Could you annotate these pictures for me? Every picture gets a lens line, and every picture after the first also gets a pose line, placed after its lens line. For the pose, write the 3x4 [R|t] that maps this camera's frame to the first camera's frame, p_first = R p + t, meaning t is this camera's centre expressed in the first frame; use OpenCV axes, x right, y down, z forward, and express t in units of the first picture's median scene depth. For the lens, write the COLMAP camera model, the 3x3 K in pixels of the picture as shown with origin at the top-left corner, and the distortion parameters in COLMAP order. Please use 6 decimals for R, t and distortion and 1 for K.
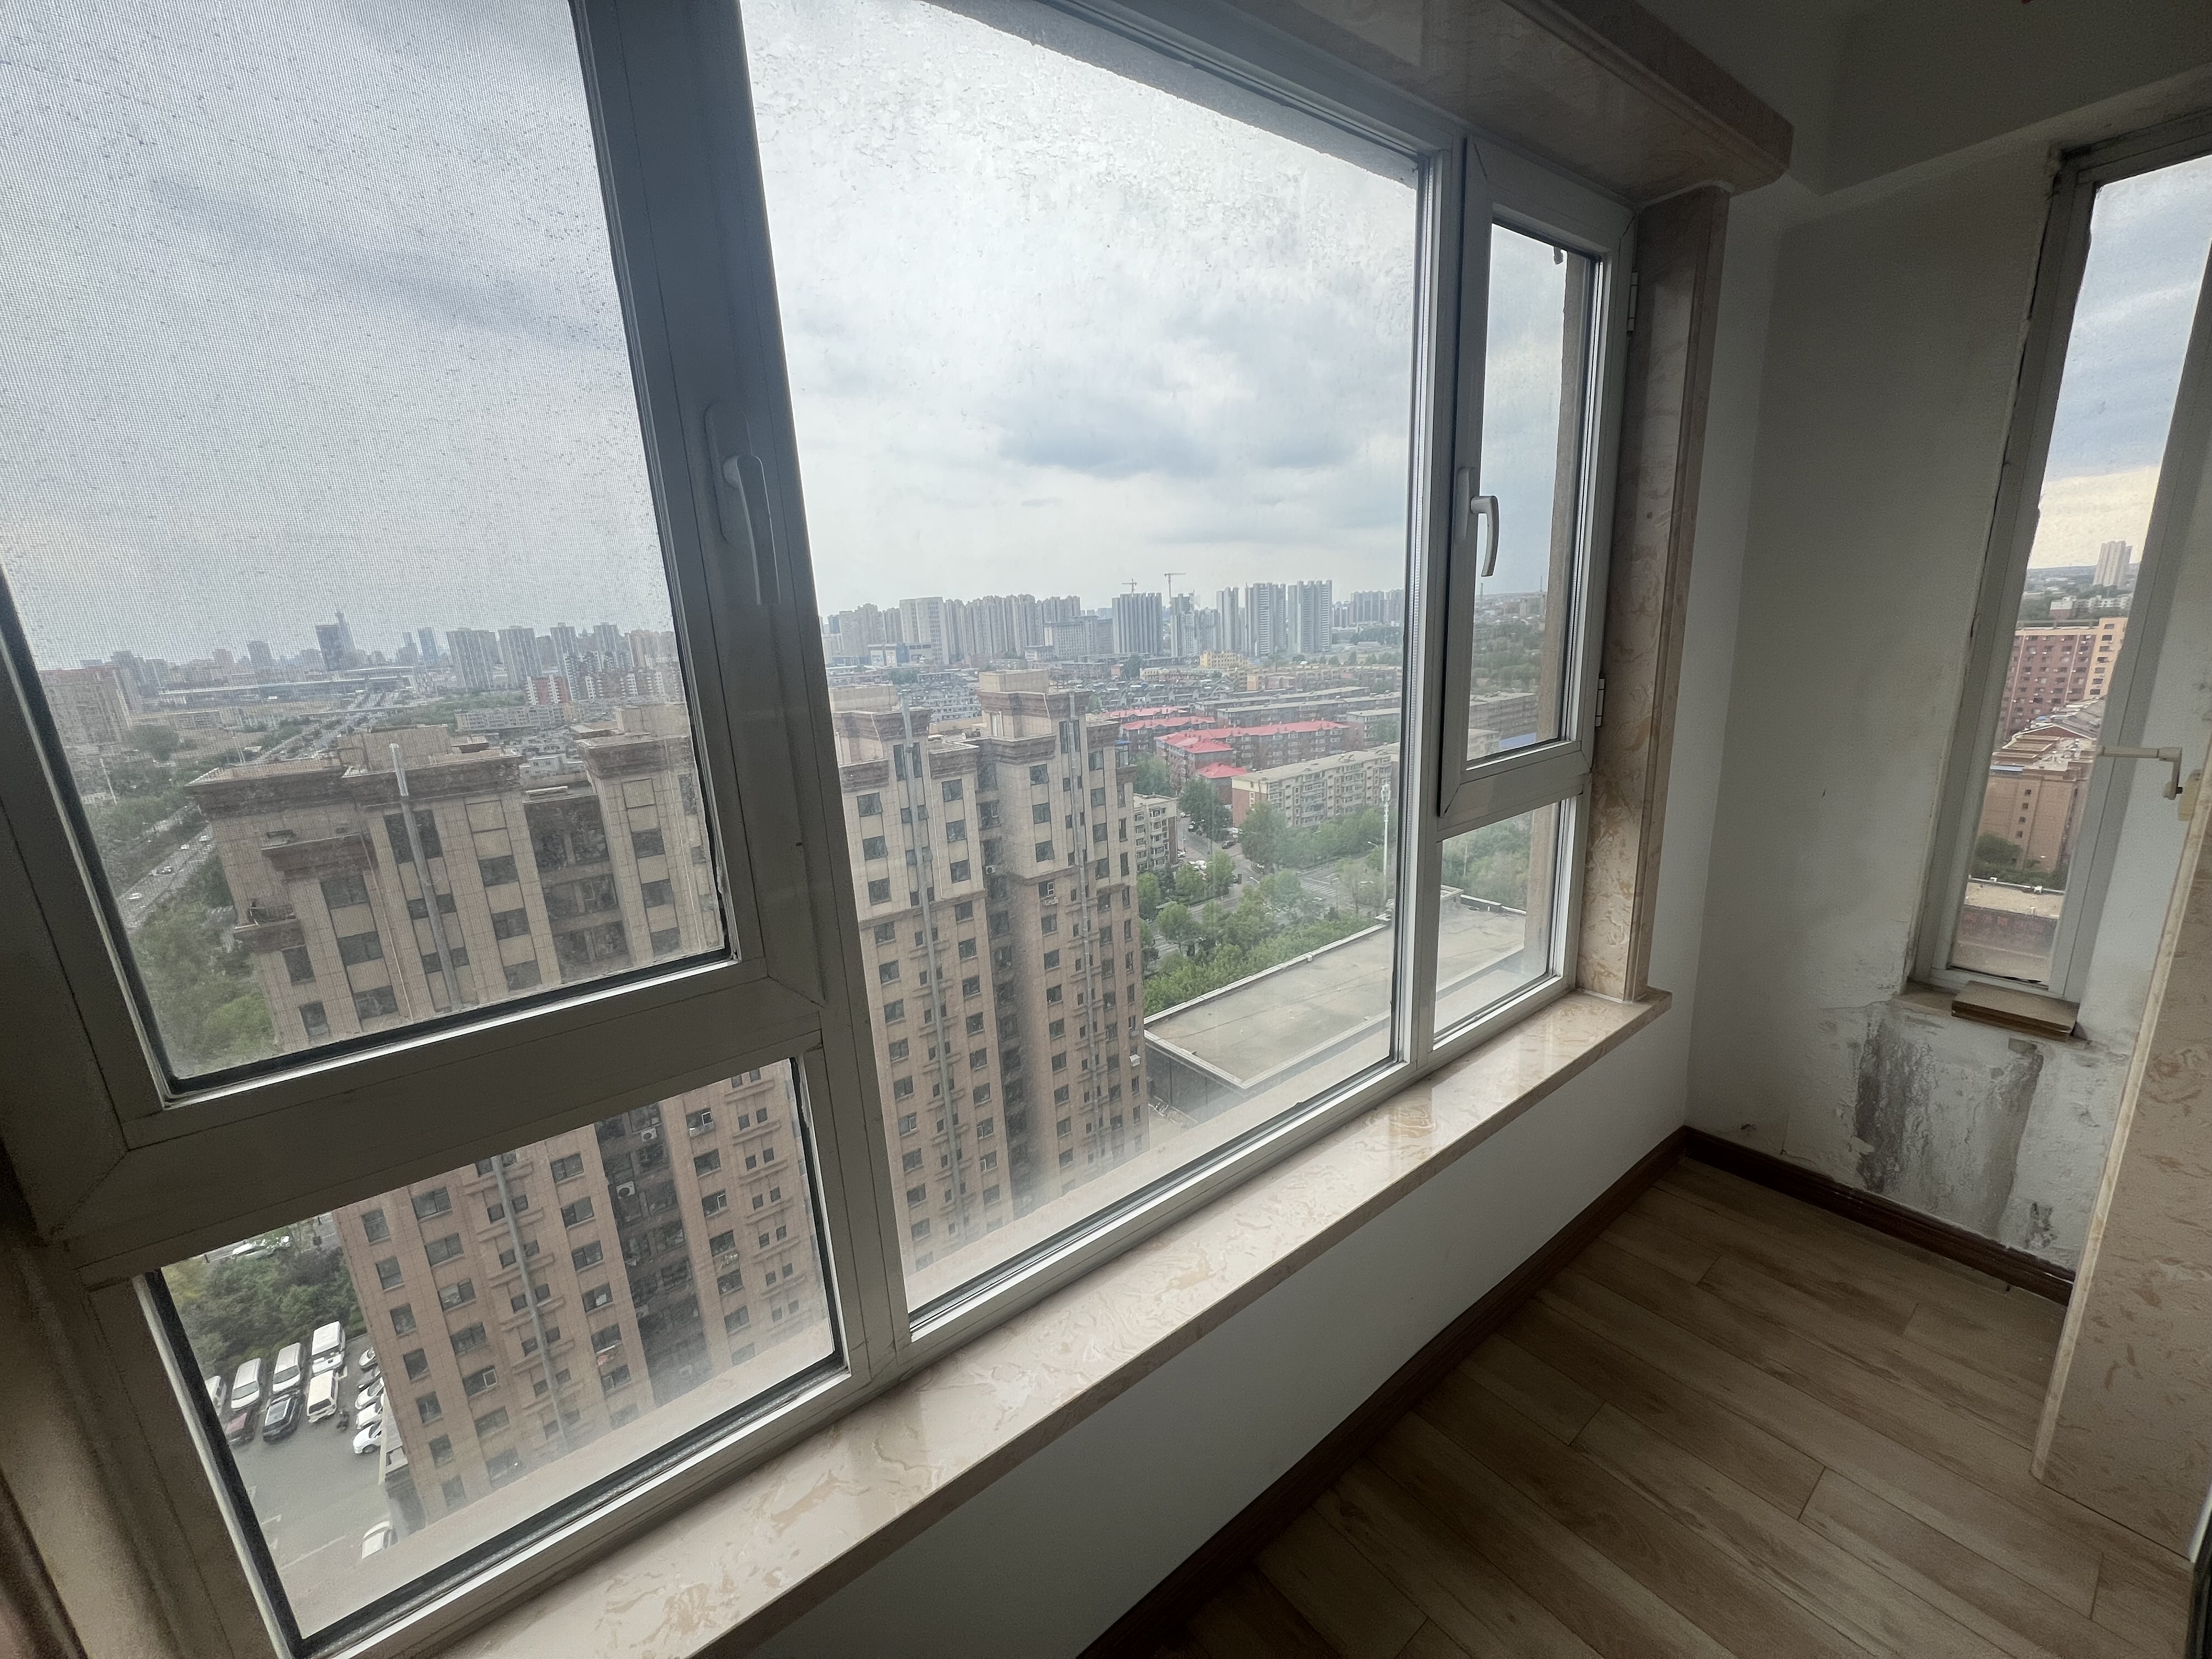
lens RADIAL K [[885.5, 0, 1090.2], [0, 885.5, 832.3], [0, 0, 1]] dist [-0.003213, 0.000068]
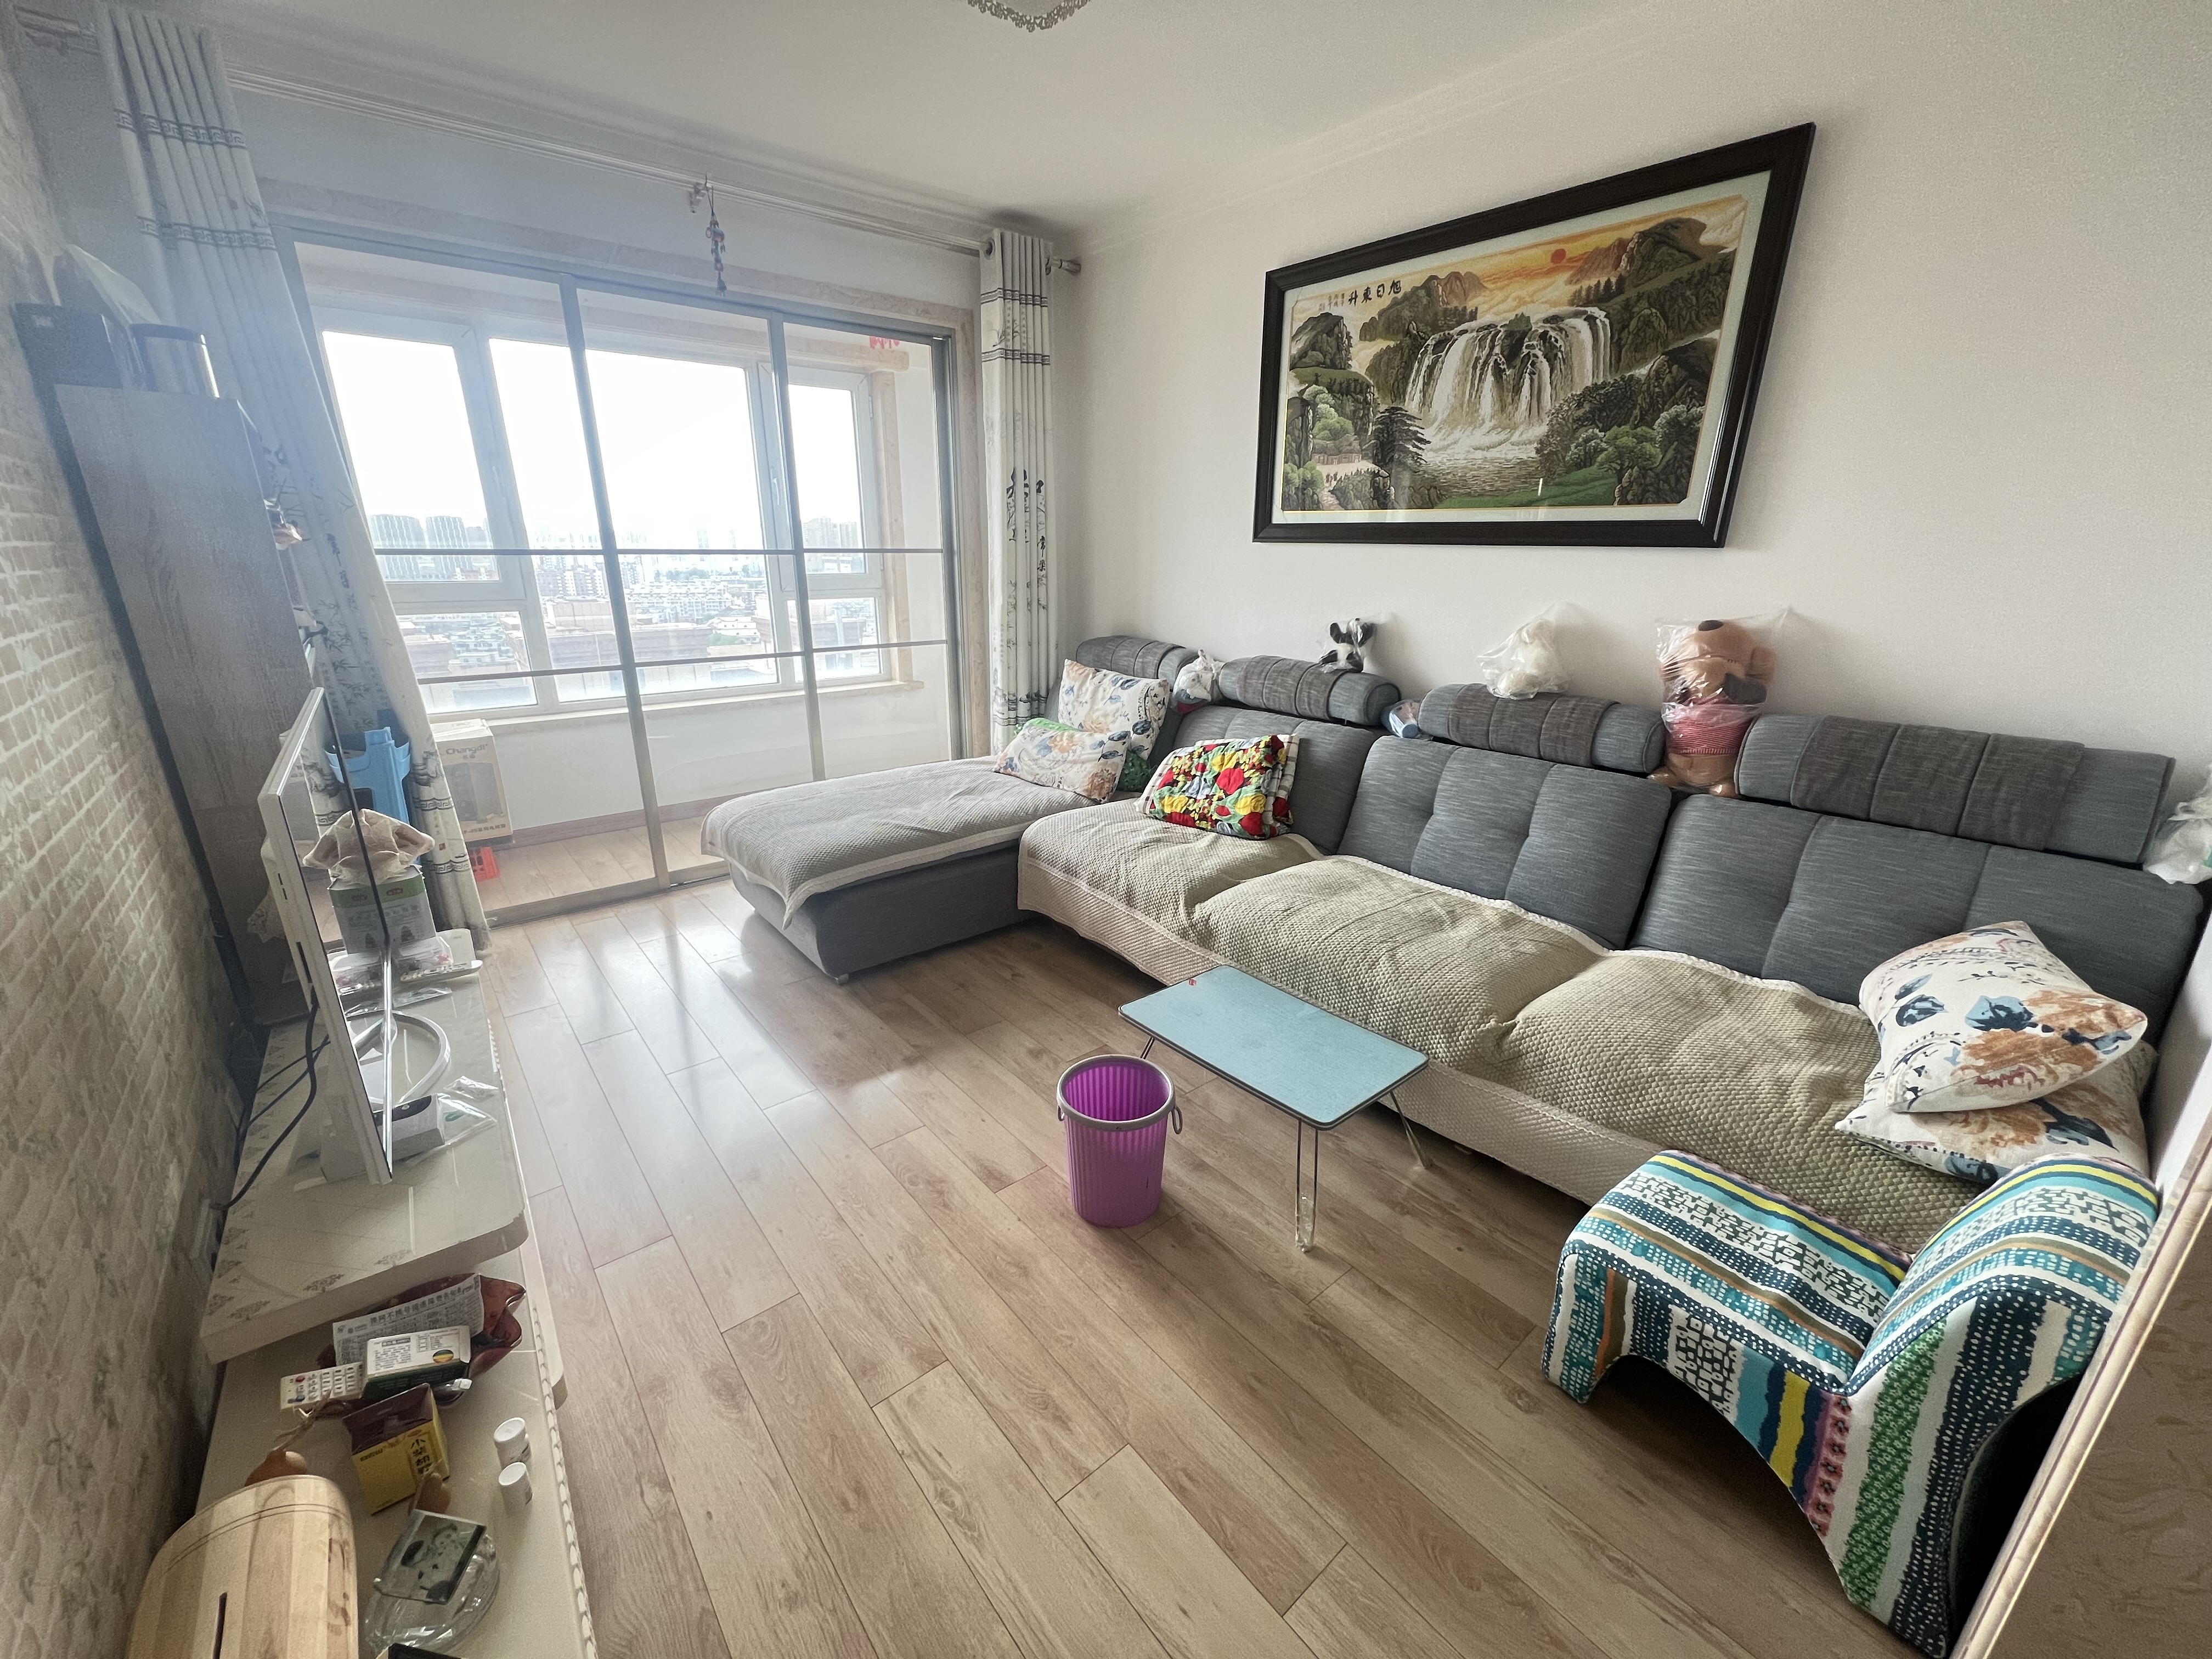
lens RADIAL K [[885.5, 0, 1108.0], [0, 885.5, 831.2], [0, 0, 1]] dist [-0.003213, 0.000068]
pose [[0.996814, 0.040062, 0.068974, 0.079300], [-0.045179, 0.996212, 0.074306, 0.028491], [-0.065735, -0.077185, 0.994847, -0.124612]]
